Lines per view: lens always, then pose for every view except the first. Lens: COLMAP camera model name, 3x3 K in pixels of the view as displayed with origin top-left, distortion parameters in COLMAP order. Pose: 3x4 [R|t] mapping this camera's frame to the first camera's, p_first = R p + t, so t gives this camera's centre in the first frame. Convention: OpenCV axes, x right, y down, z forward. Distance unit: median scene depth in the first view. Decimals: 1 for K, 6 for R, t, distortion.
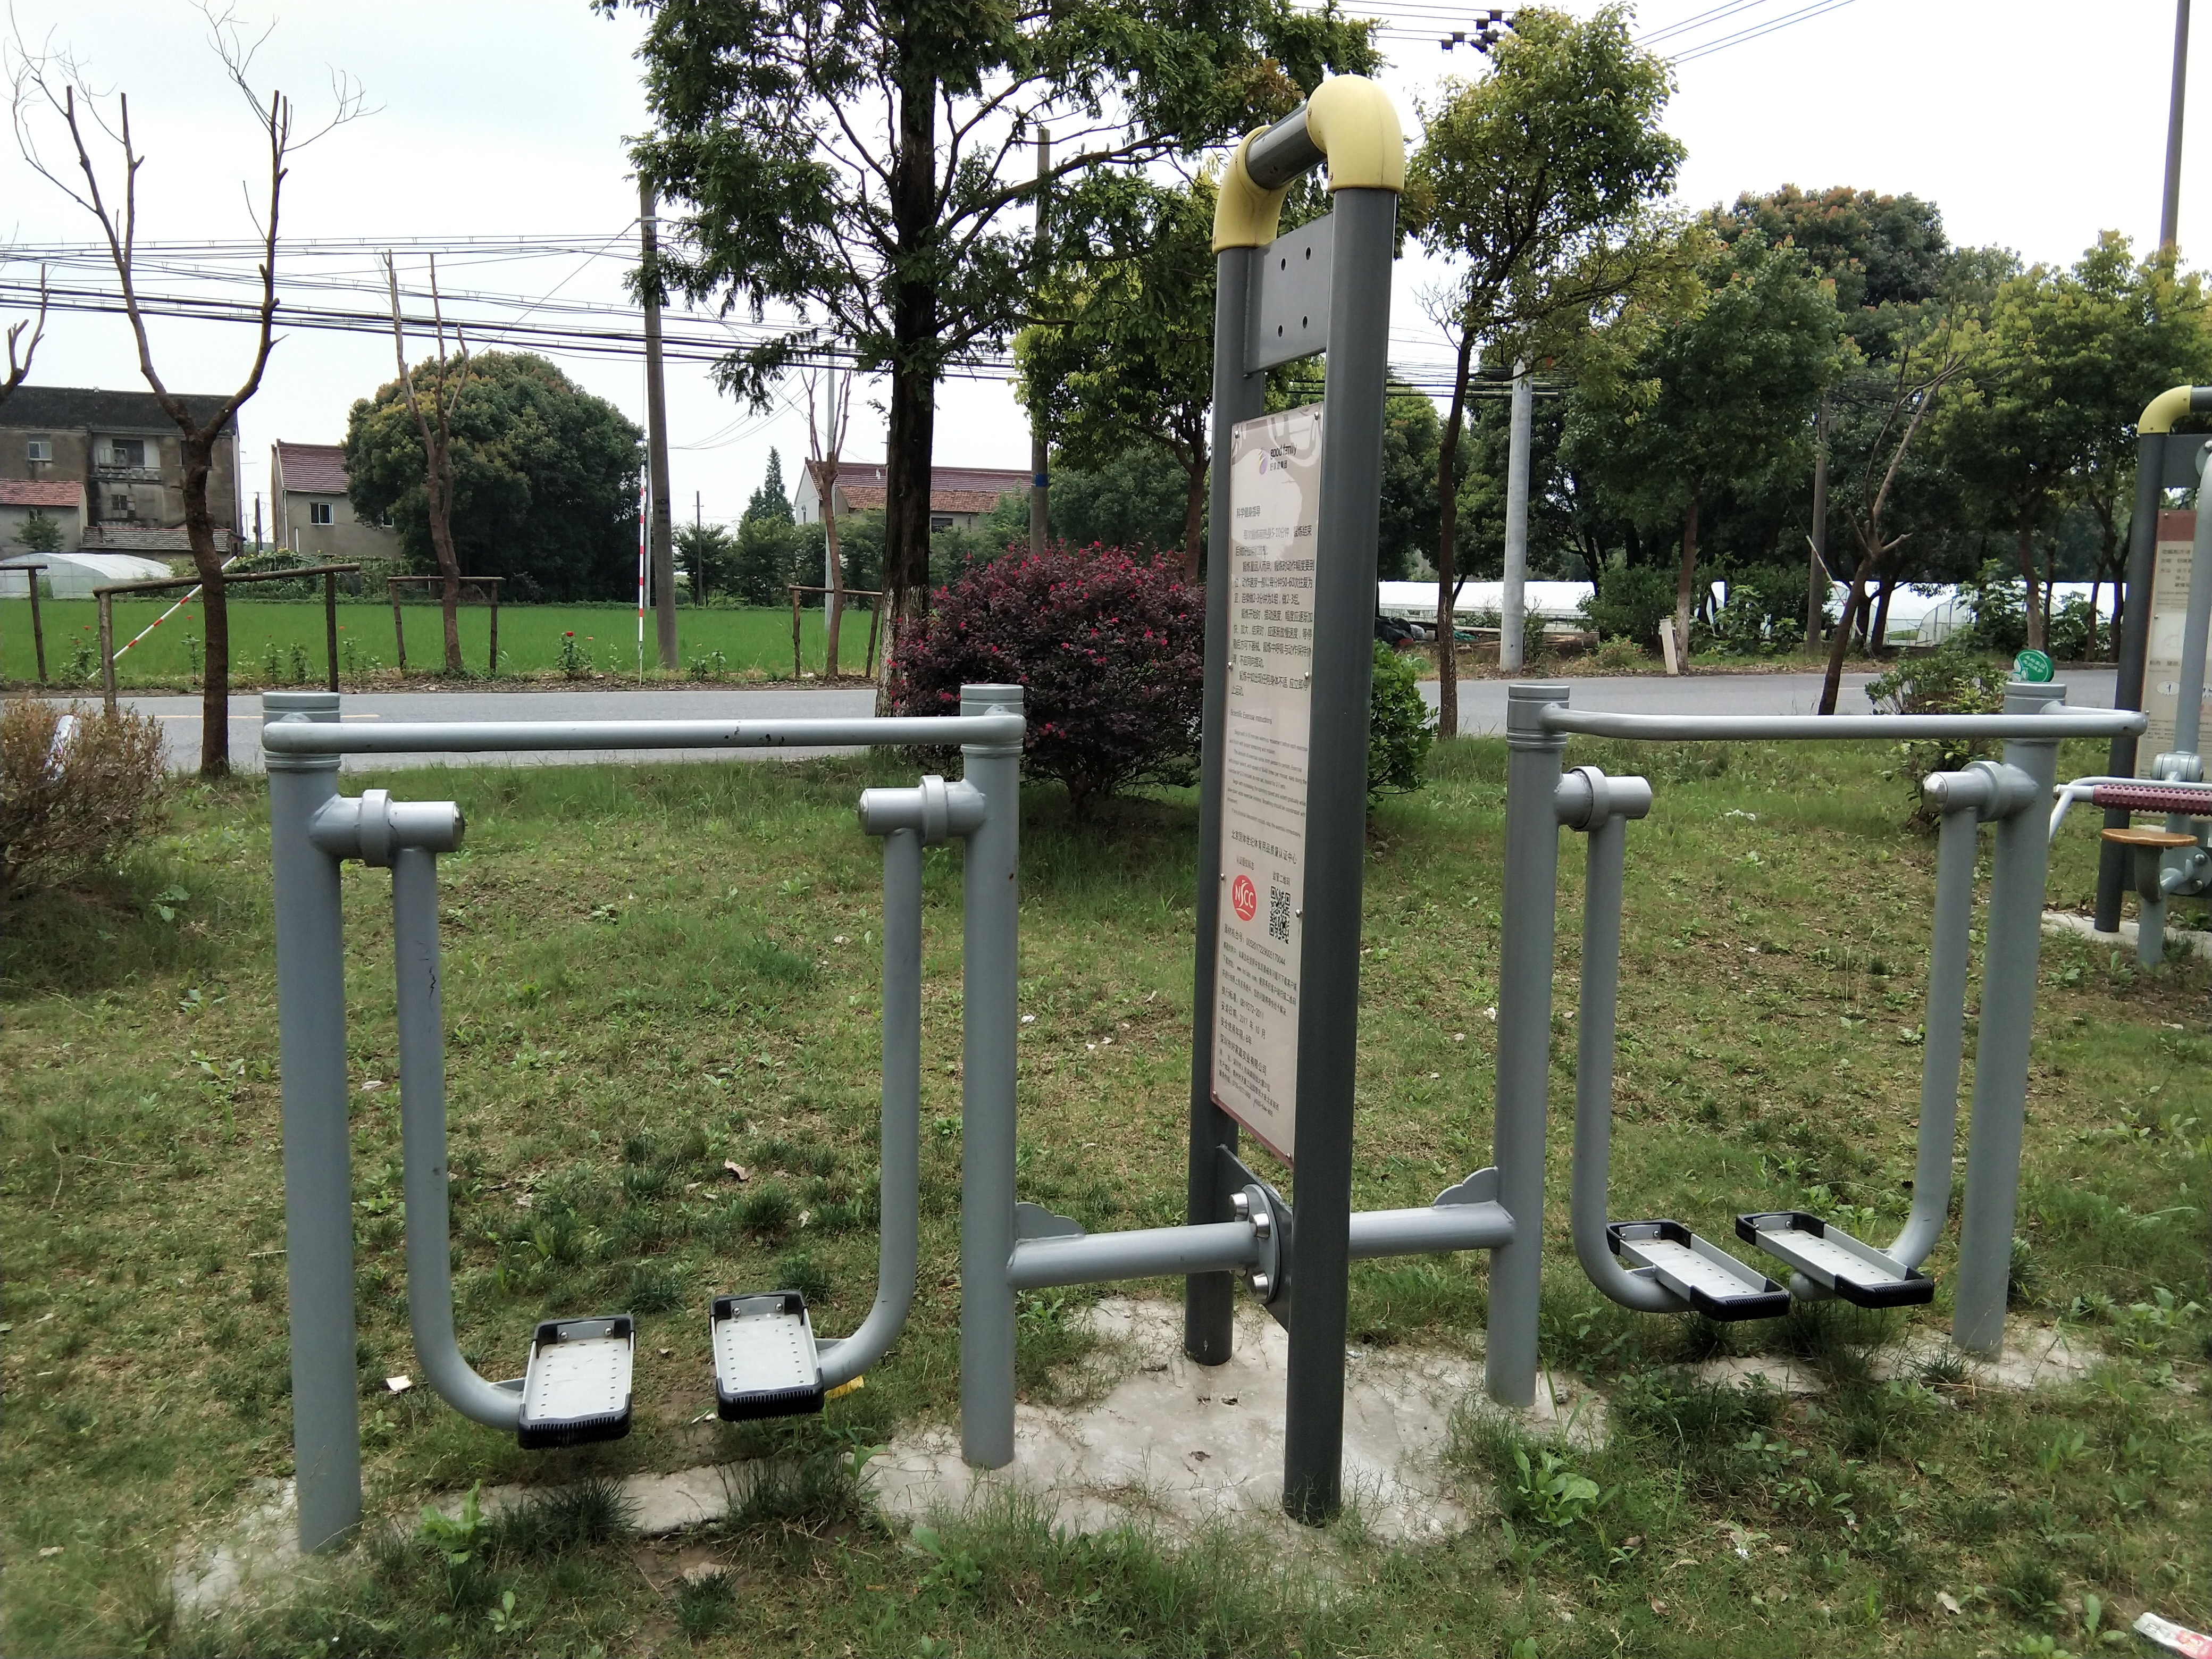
lens RADIAL K [[1946.6, 0, 1106.0], [0, 1946.6, 829.5], [0, 0, 1]] dist [0.161092, -0.211058]
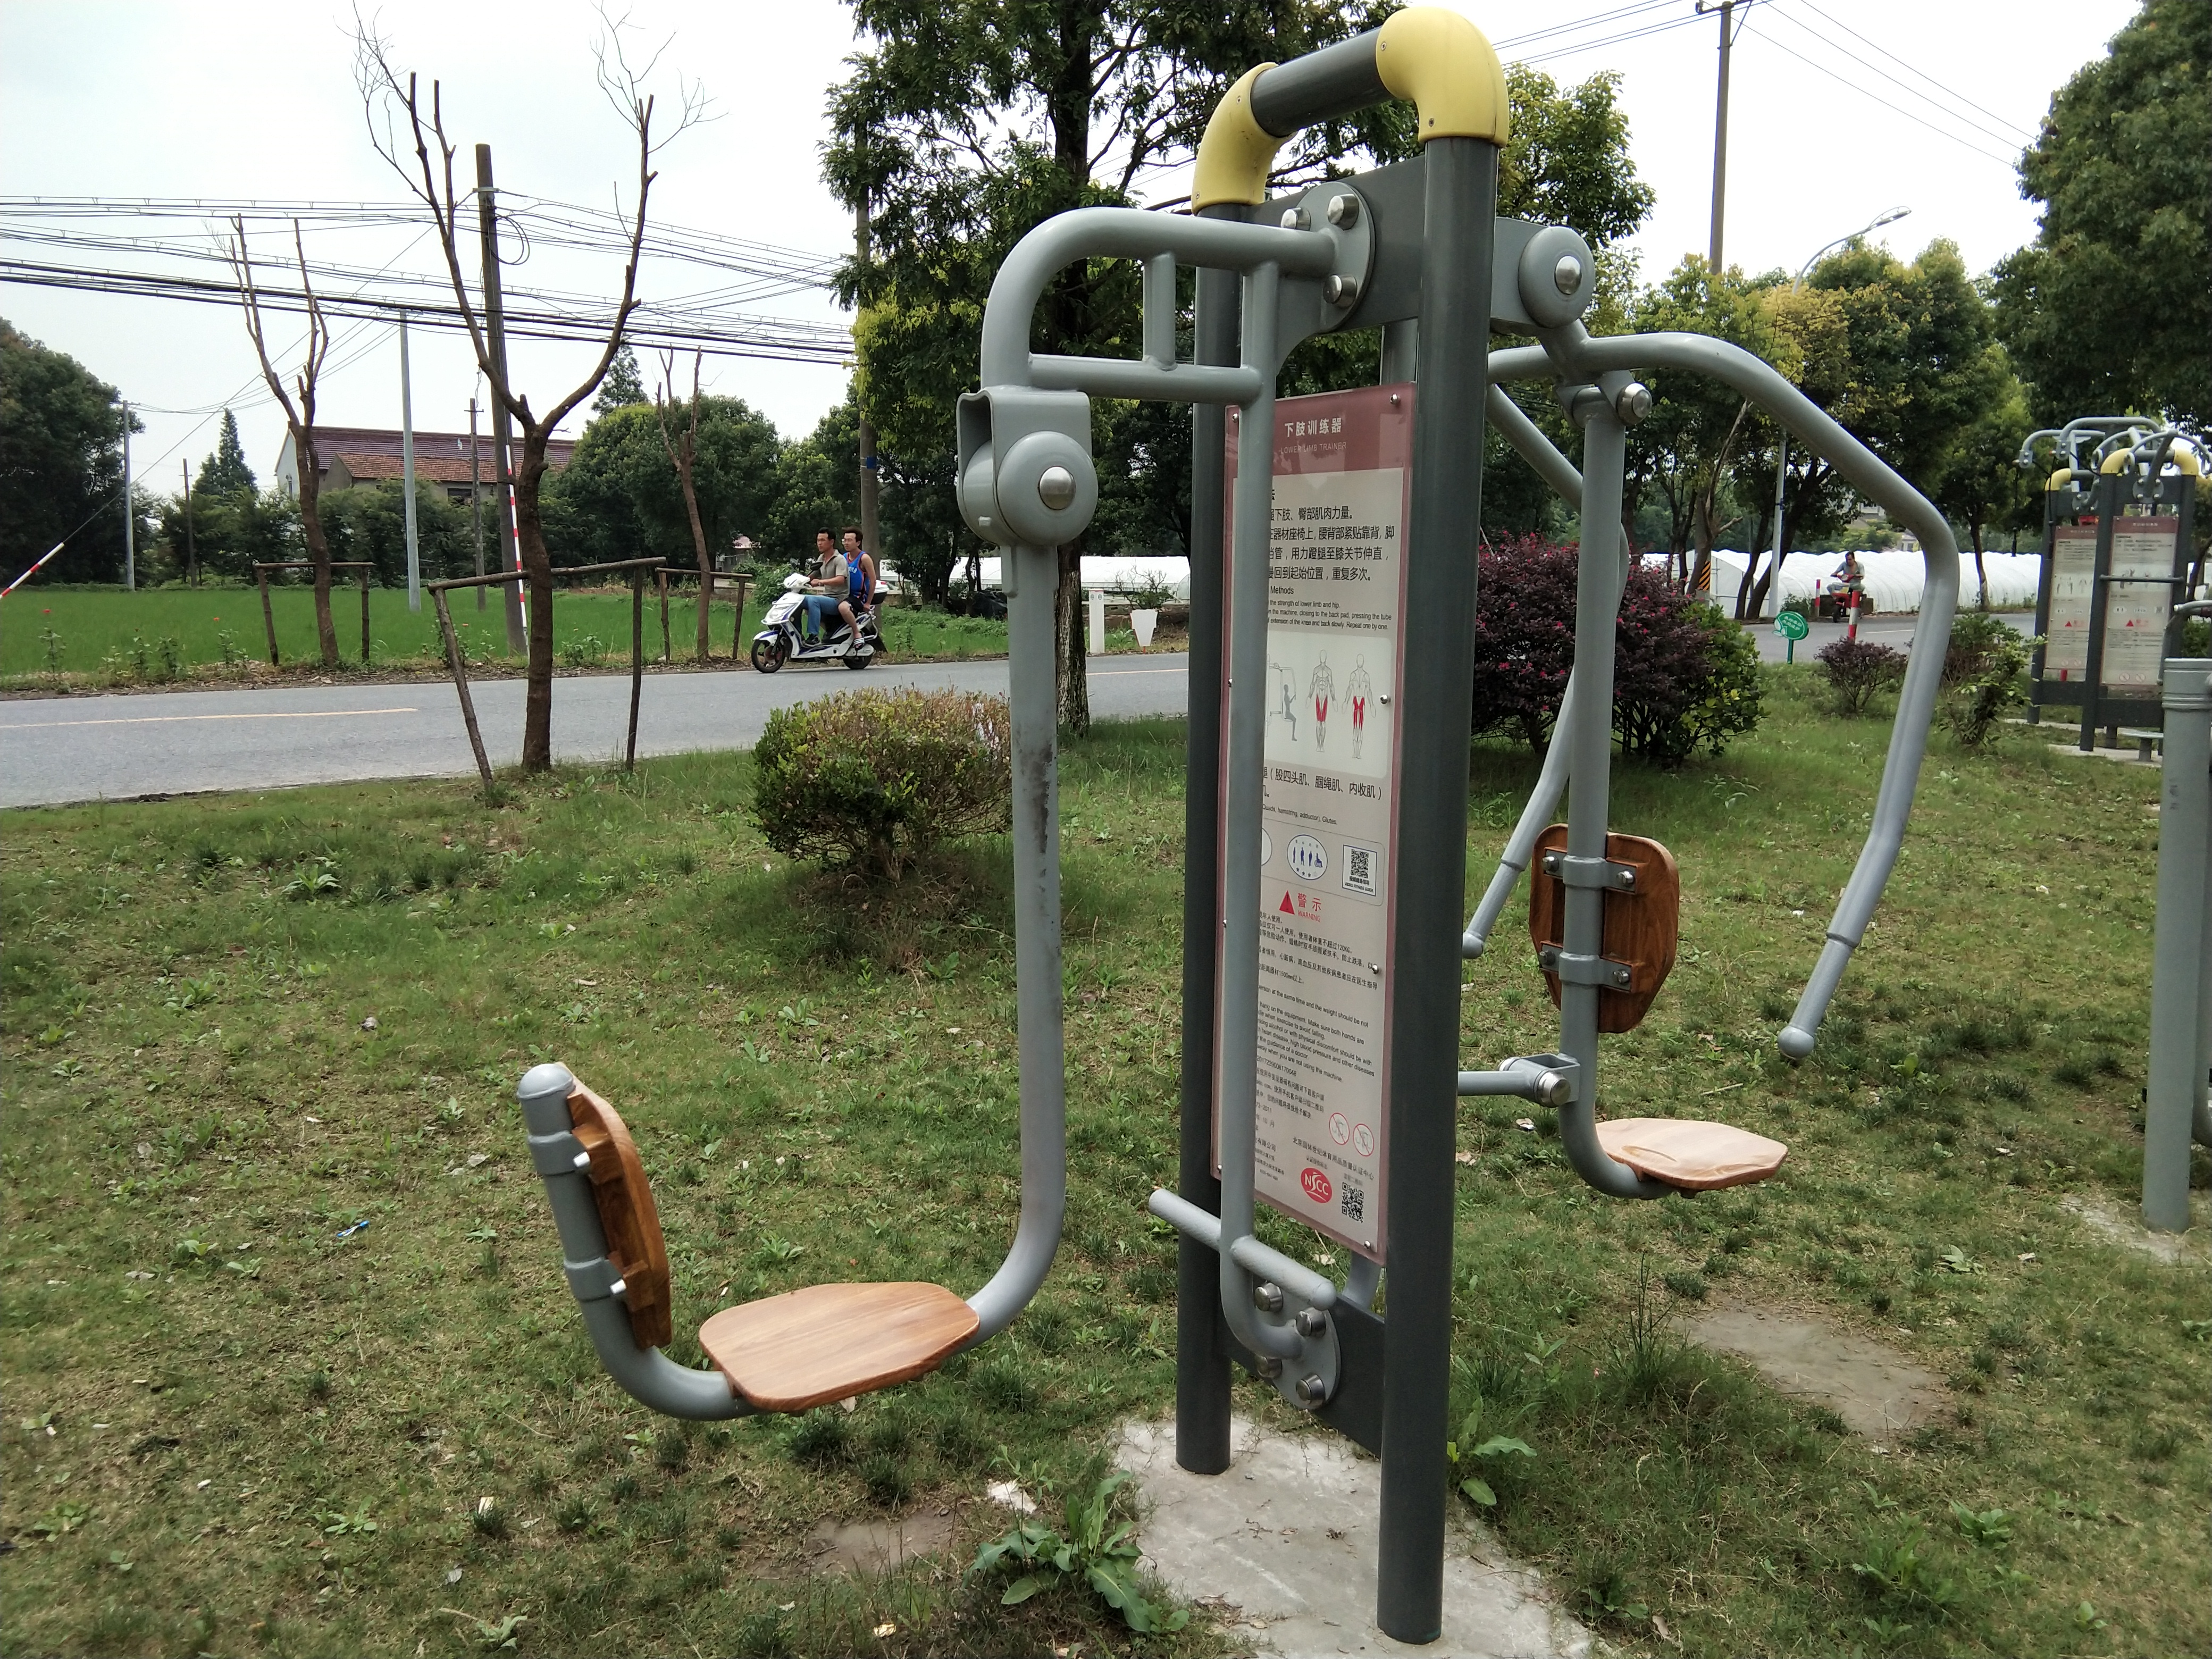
lens RADIAL K [[1946.6, 0, 1106.0], [0, 1946.6, 829.5], [0, 0, 1]] dist [0.161092, -0.211058]
pose [[0.951617, -0.053390, 0.302613, -0.202164], [0.049030, 0.998555, 0.021993, -0.002309], [-0.303350, -0.006092, 0.952860, -0.014922]]
